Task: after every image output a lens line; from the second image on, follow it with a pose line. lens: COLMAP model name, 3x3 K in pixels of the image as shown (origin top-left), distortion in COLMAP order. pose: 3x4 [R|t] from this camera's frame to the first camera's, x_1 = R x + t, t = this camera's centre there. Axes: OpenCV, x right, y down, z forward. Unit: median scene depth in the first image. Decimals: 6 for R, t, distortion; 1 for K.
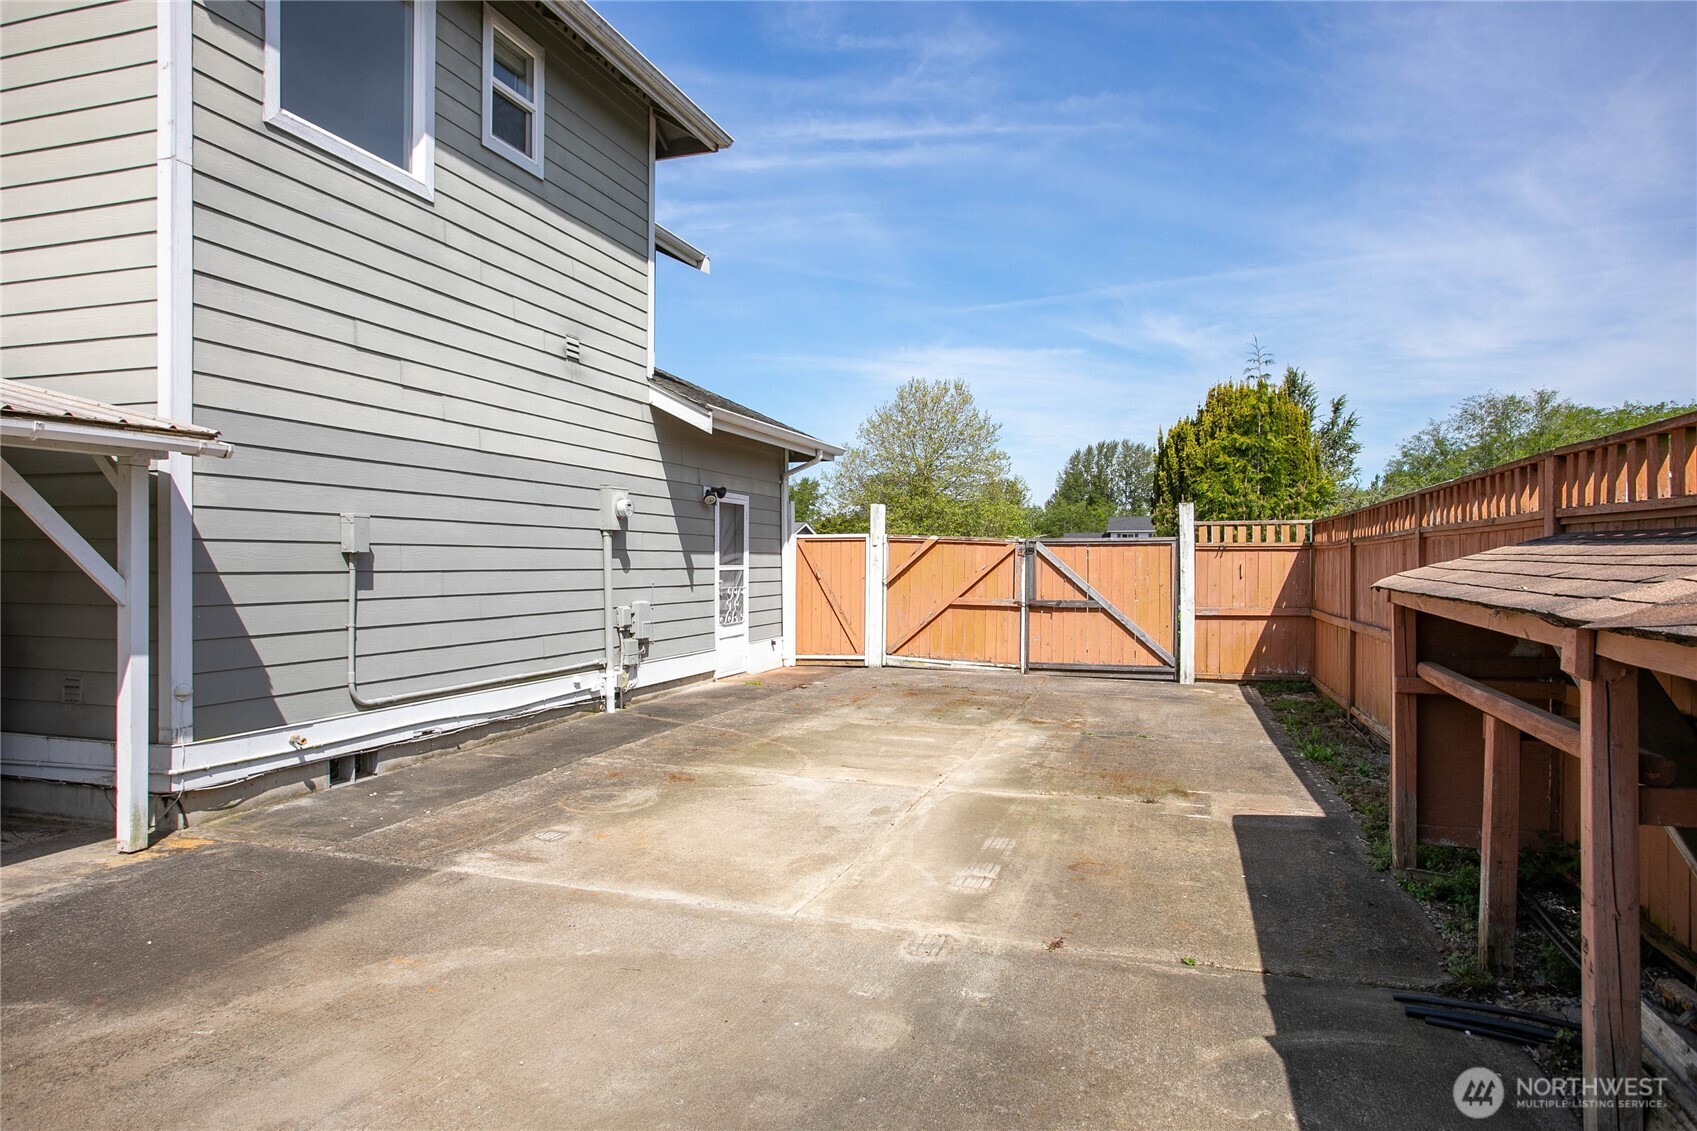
lens RADIAL K [[1016.8, 0, 850.0], [0, 1016.8, 567.4], [0, 0, 1]] dist [-0.026029, 0.015376]
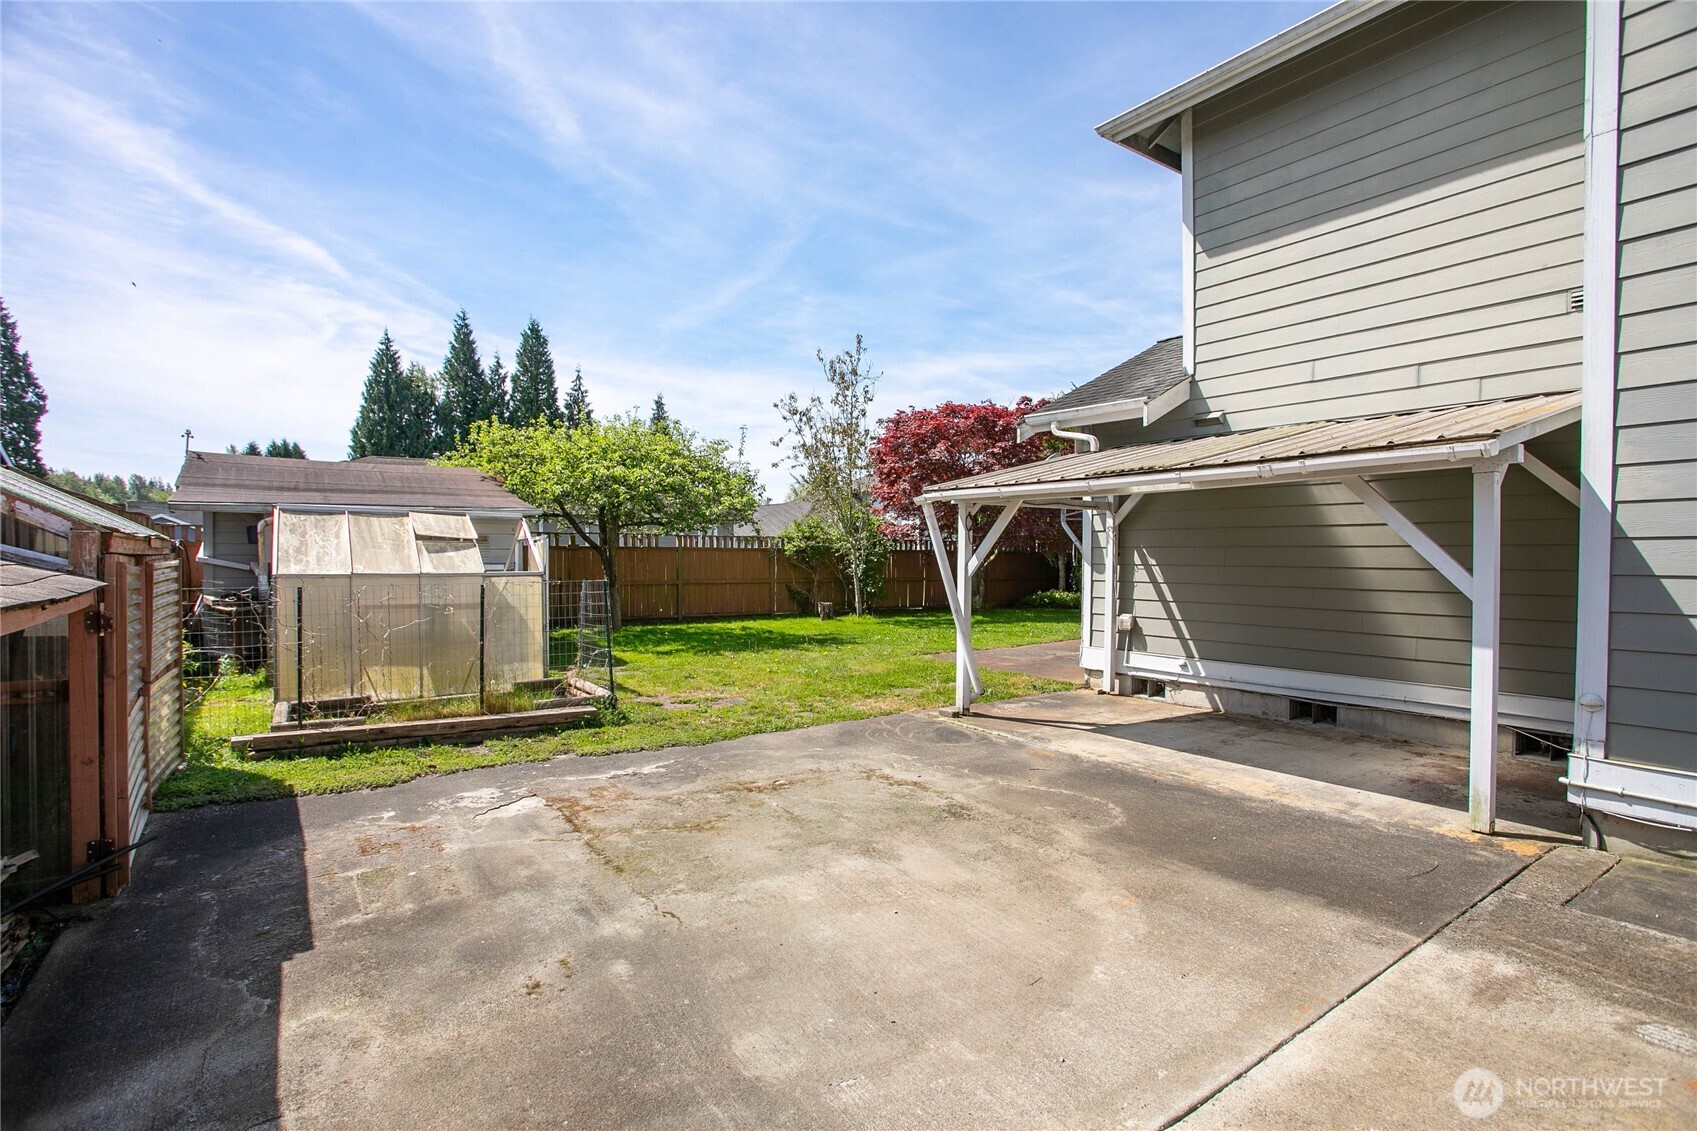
lens RADIAL K [[812.7, 0, 846.5], [0, 812.7, 551.5], [0, 0, 1]] dist [-0.017952, 0.000614]
pose [[-0.592946, -0.007193, -0.805210, 0.478696], [-0.007015, 0.999968, -0.003767, -0.011658], [0.805212, 0.003415, -0.592978, 1.206574]]
